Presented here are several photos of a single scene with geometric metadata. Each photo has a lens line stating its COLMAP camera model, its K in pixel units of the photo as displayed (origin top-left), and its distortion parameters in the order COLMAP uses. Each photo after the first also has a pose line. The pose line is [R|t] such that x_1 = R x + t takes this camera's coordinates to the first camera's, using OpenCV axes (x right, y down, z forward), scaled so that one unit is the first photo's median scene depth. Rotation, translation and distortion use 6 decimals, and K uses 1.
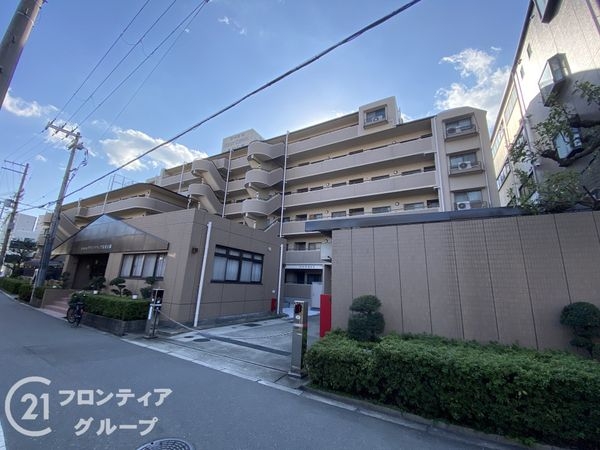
lens RADIAL K [[242.2, 0, 297.8], [0, 242.2, 225.7], [0, 0, 1]] dist [0.026977, -0.022833]
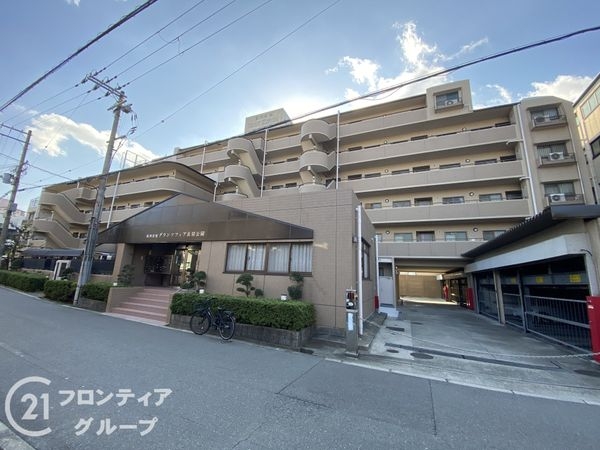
lens RADIAL K [[242.2, 0, 297.8], [0, 242.2, 225.7], [0, 0, 1]] dist [0.026977, -0.022833]
pose [[0.994716, 0.019607, 0.100774, -0.362411], [-0.023221, 0.999124, 0.034813, 0.015692], [-0.100003, -0.036969, 0.994300, 0.116545]]
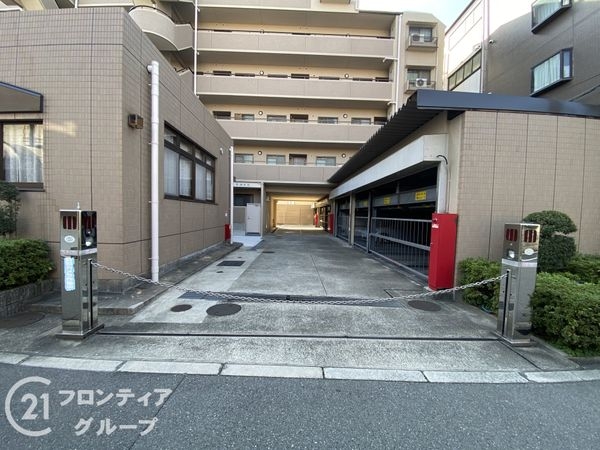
lens RADIAL K [[242.2, 0, 297.8], [0, 242.2, 225.7], [0, 0, 1]] dist [0.026977, -0.022833]
pose [[0.863506, -0.047269, 0.502118, -0.209280], [-0.109179, 0.954470, 0.277610, 0.065507], [-0.492379, -0.294539, 0.819030, 0.239522]]
